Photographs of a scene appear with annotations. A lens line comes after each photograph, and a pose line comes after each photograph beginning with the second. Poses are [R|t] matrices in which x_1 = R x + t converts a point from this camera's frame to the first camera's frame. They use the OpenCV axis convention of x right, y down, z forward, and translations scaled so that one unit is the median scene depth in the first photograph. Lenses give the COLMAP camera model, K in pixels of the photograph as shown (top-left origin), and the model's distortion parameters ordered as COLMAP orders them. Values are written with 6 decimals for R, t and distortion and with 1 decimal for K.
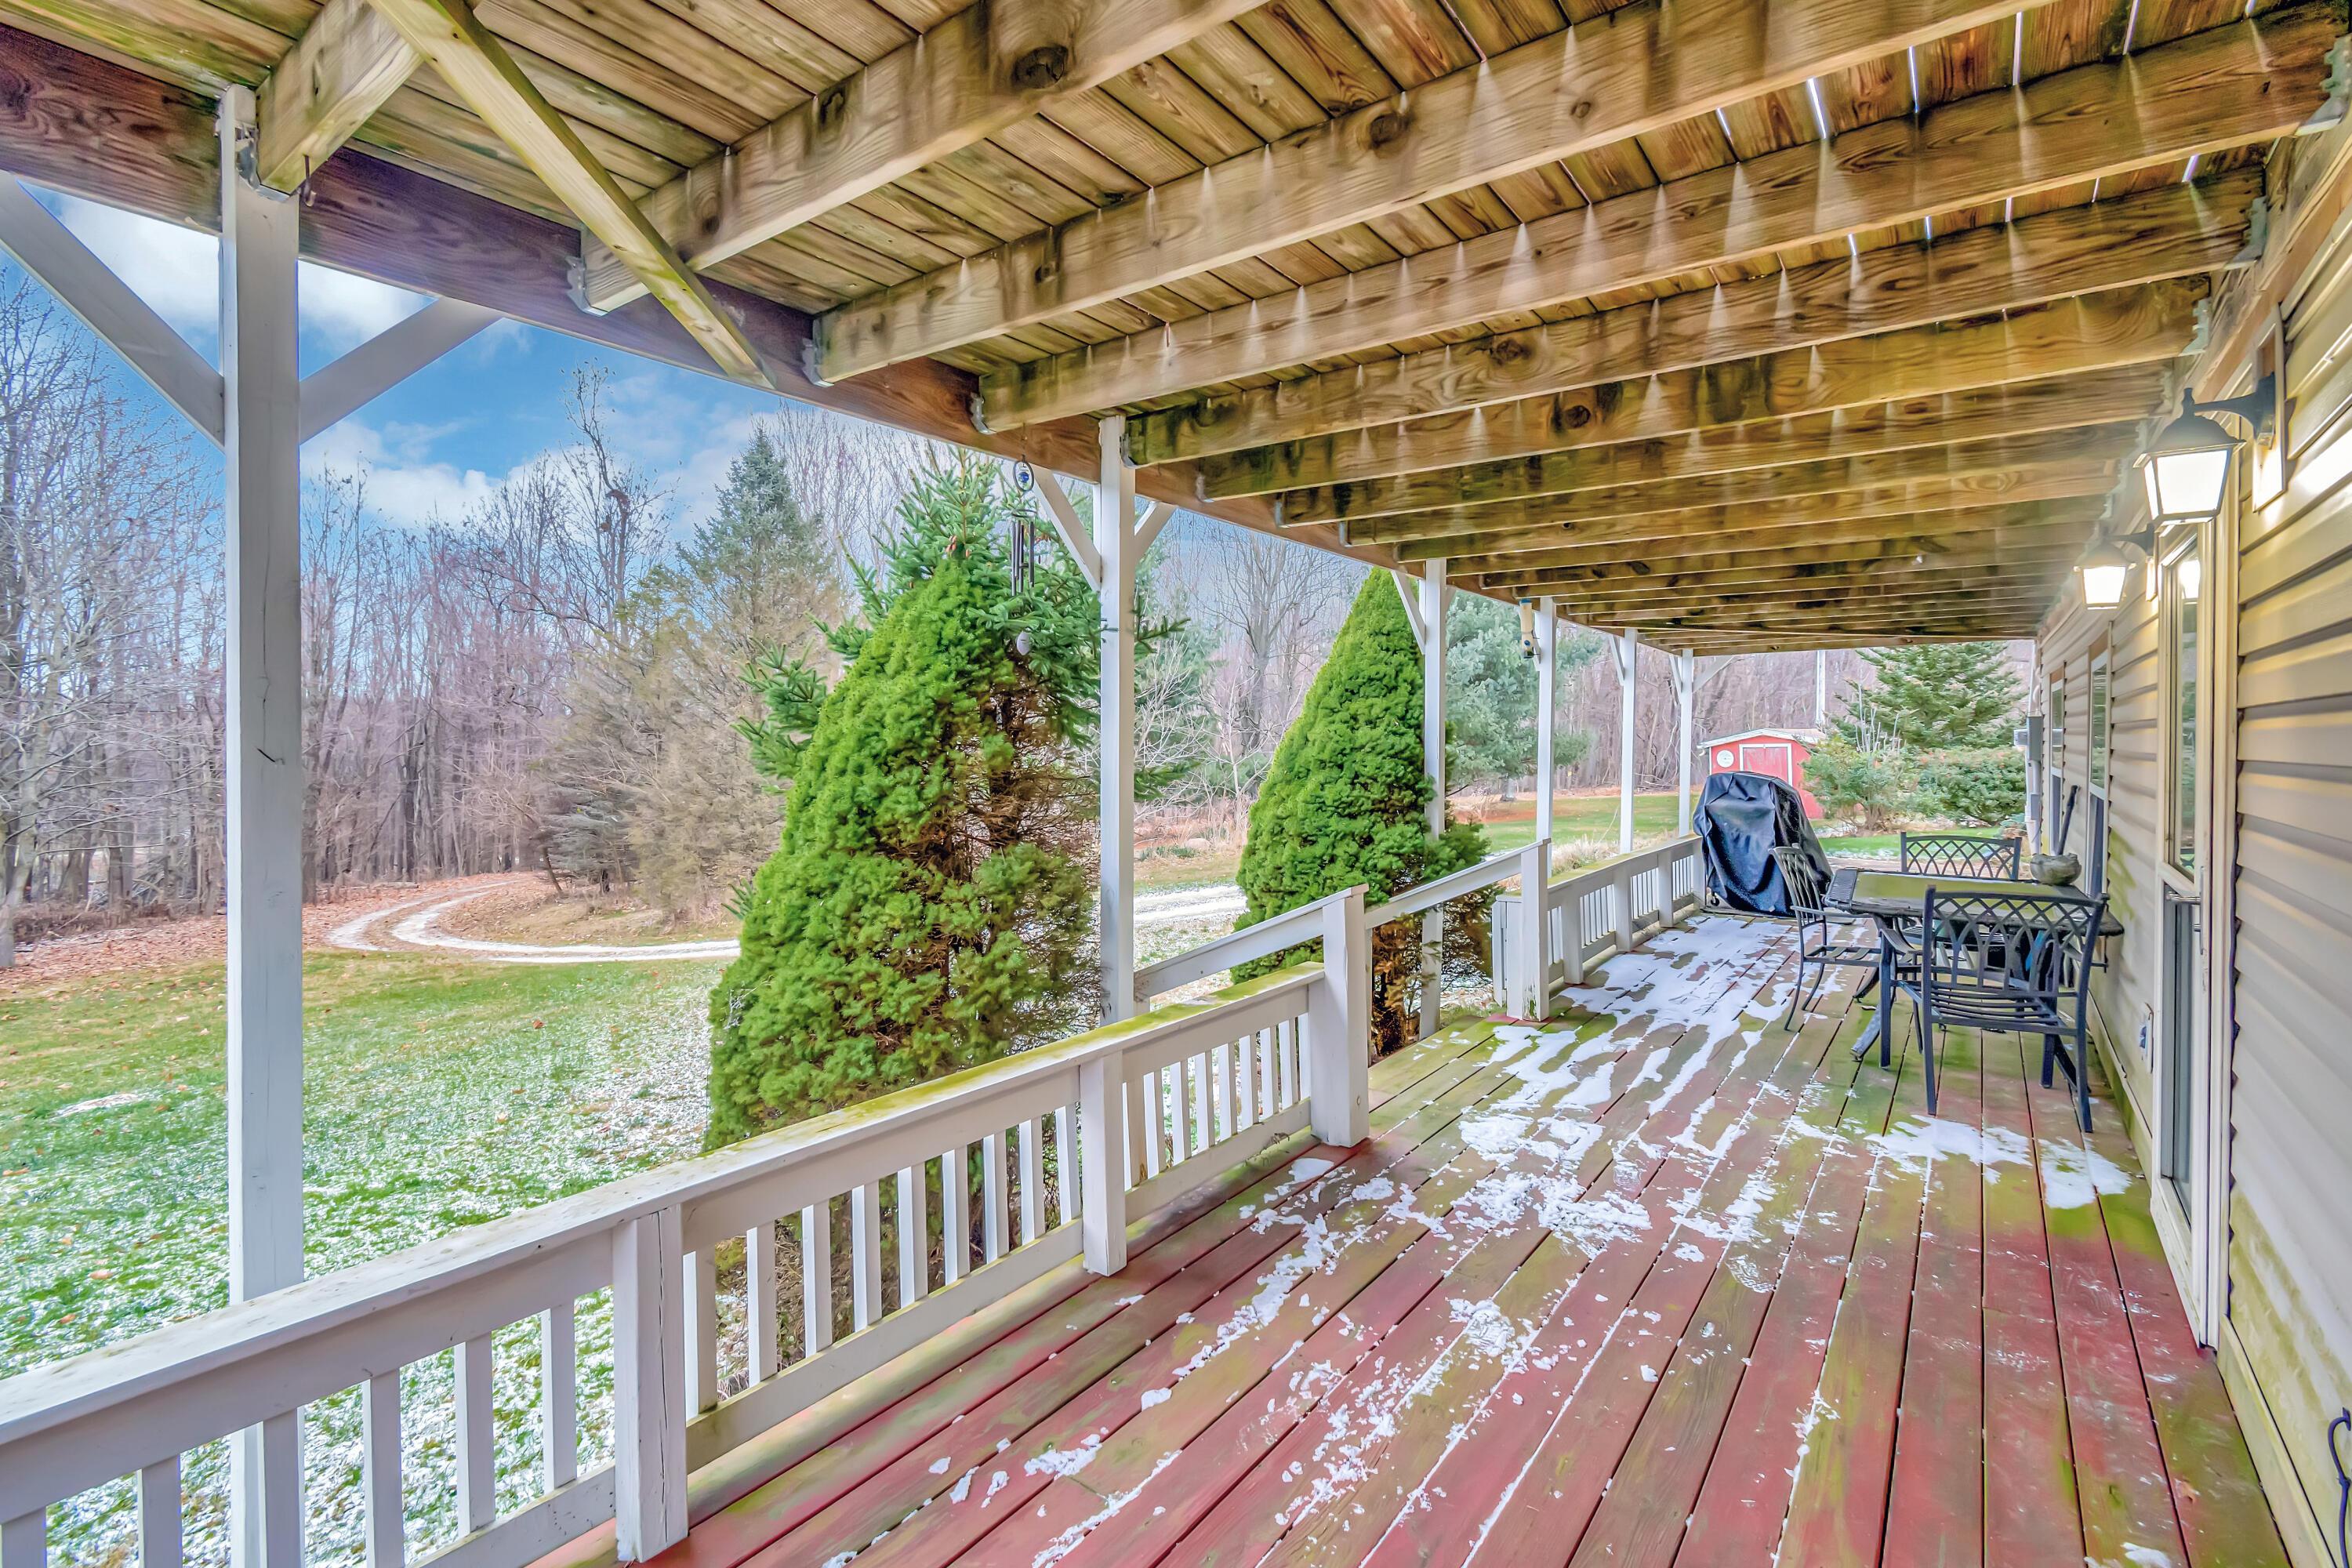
lens RADIAL K [[1055.4, 0, 1174.4], [0, 1055.4, 762.2], [0, 0, 1]] dist [0.008115, -0.005345]
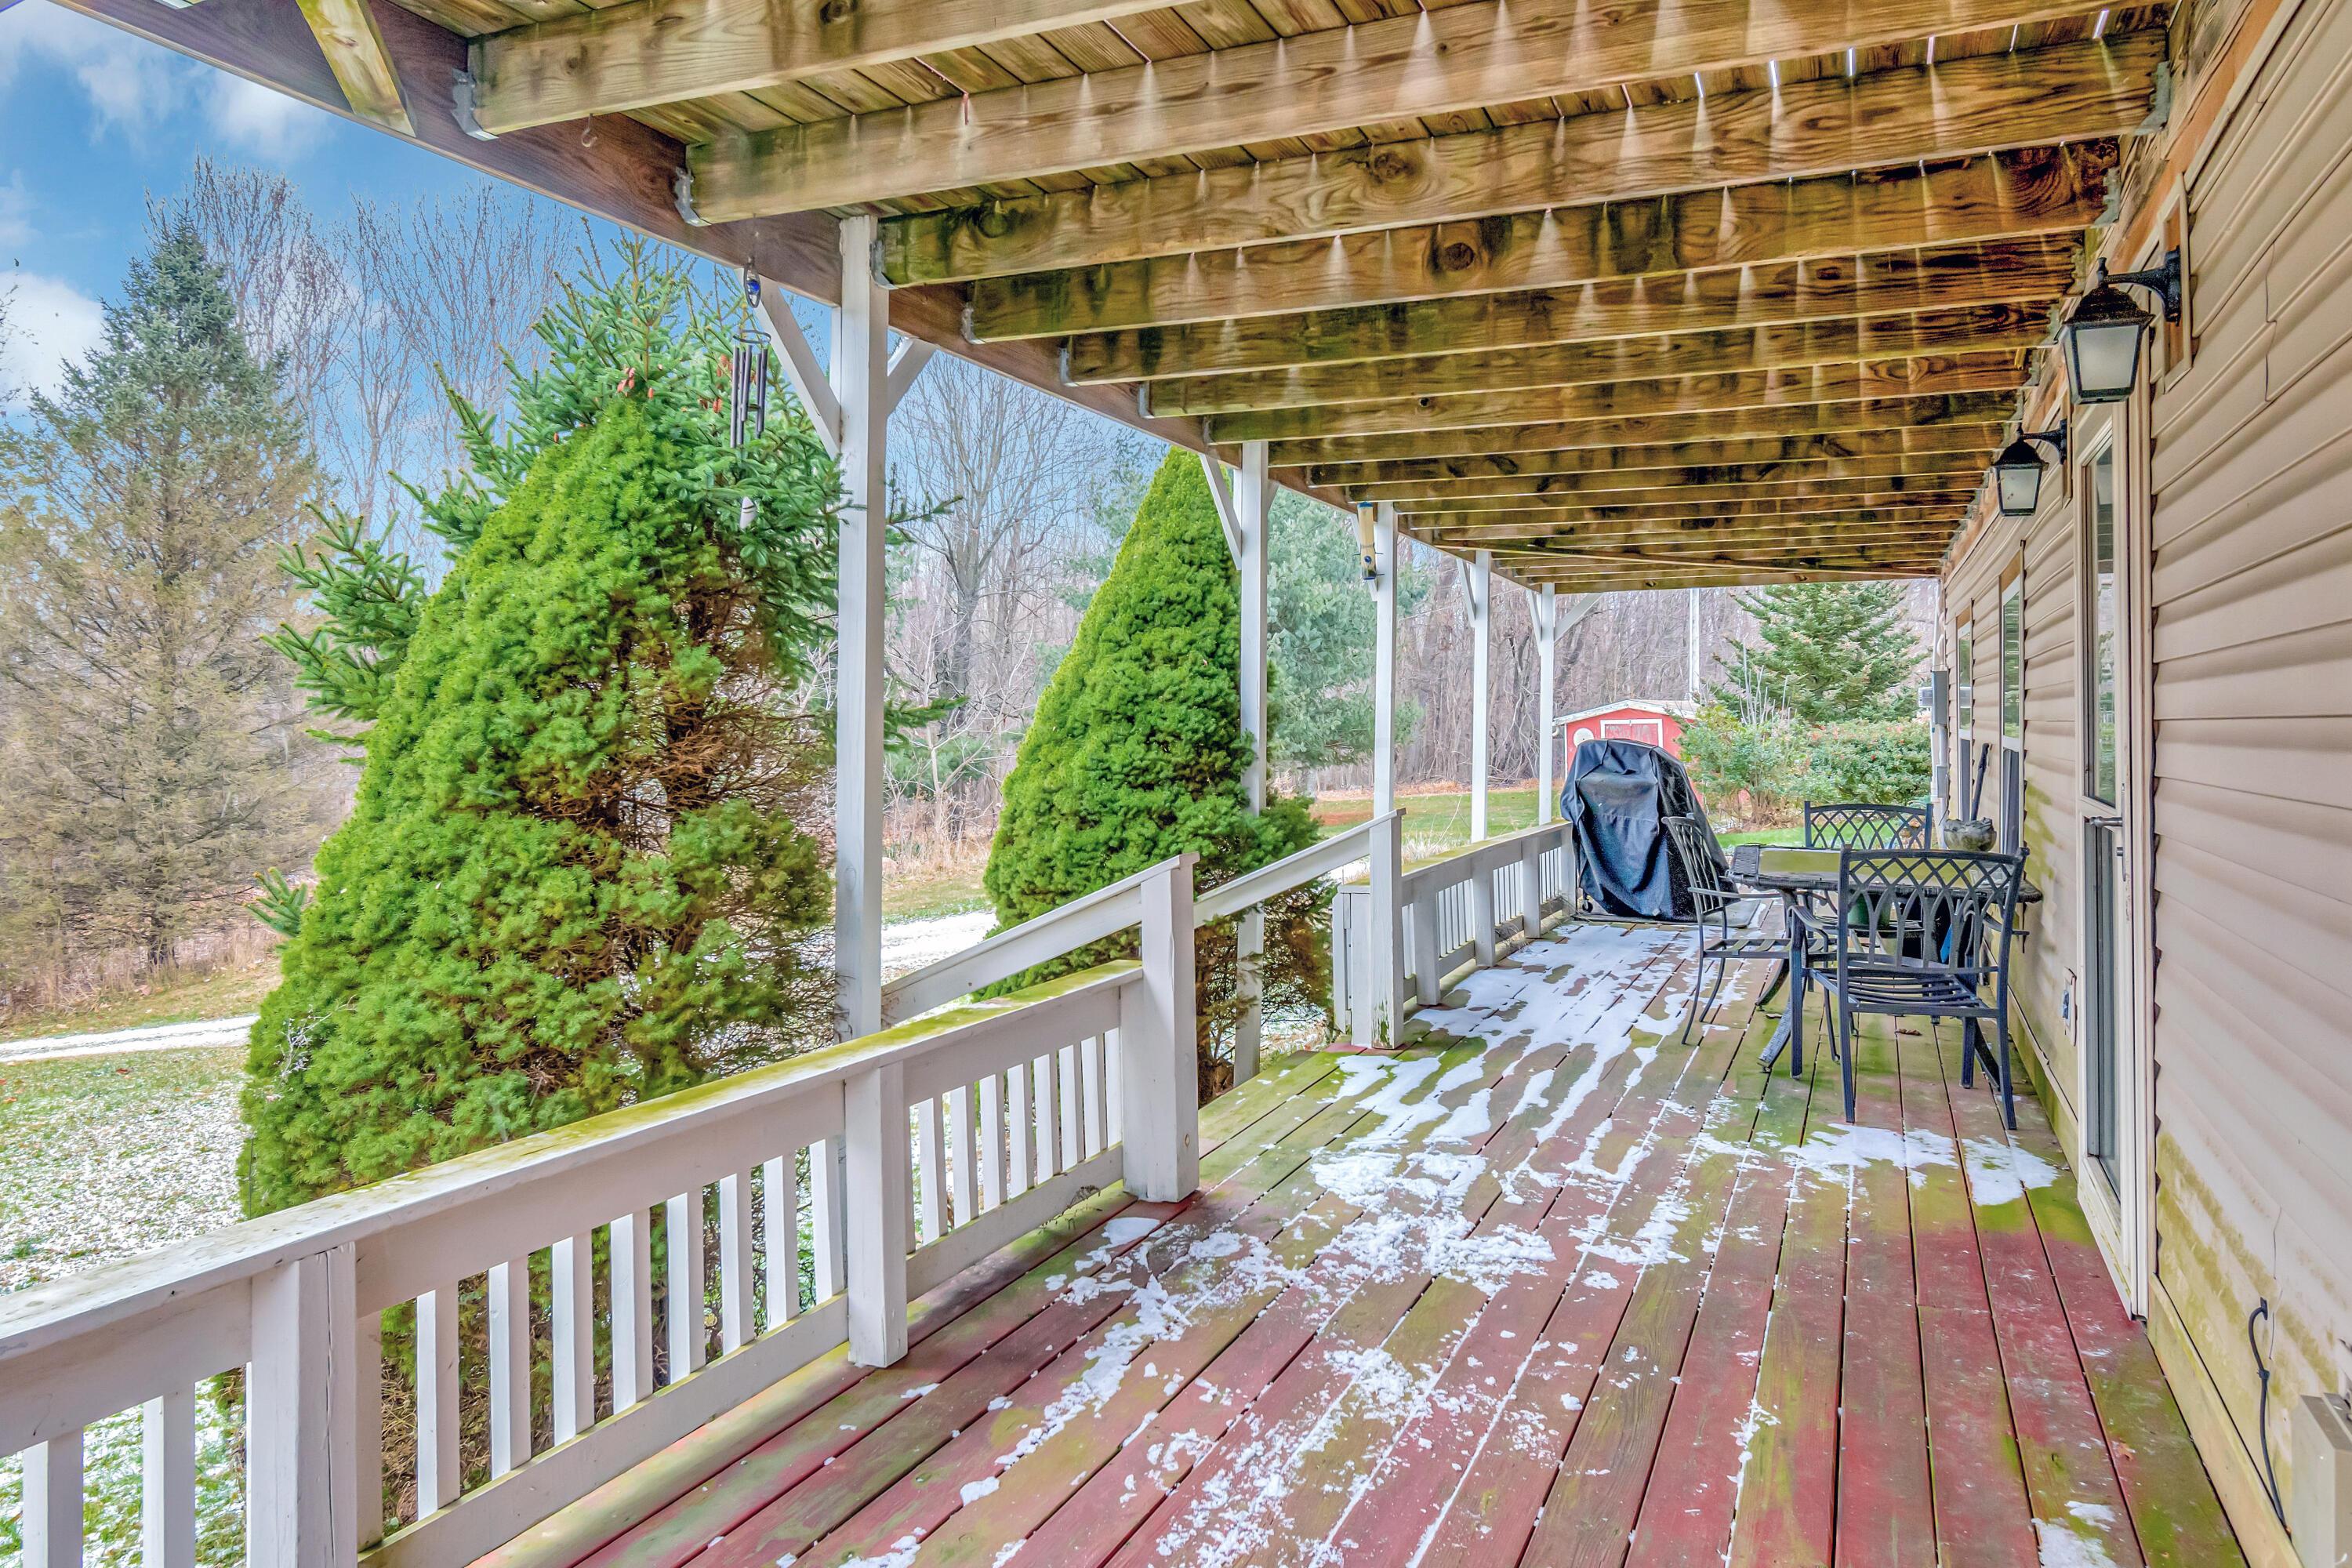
lens RADIAL K [[1528.4, 0, 1170.9], [0, 1528.4, 719.8], [0, 0, 1]] dist [-0.001245, 0.004754]
pose [[0.975982, -0.000110, 0.217853, -0.083805], [0.004827, 0.999765, -0.021118, 0.048117], [-0.217800, 0.021662, 0.975753, -0.078340]]
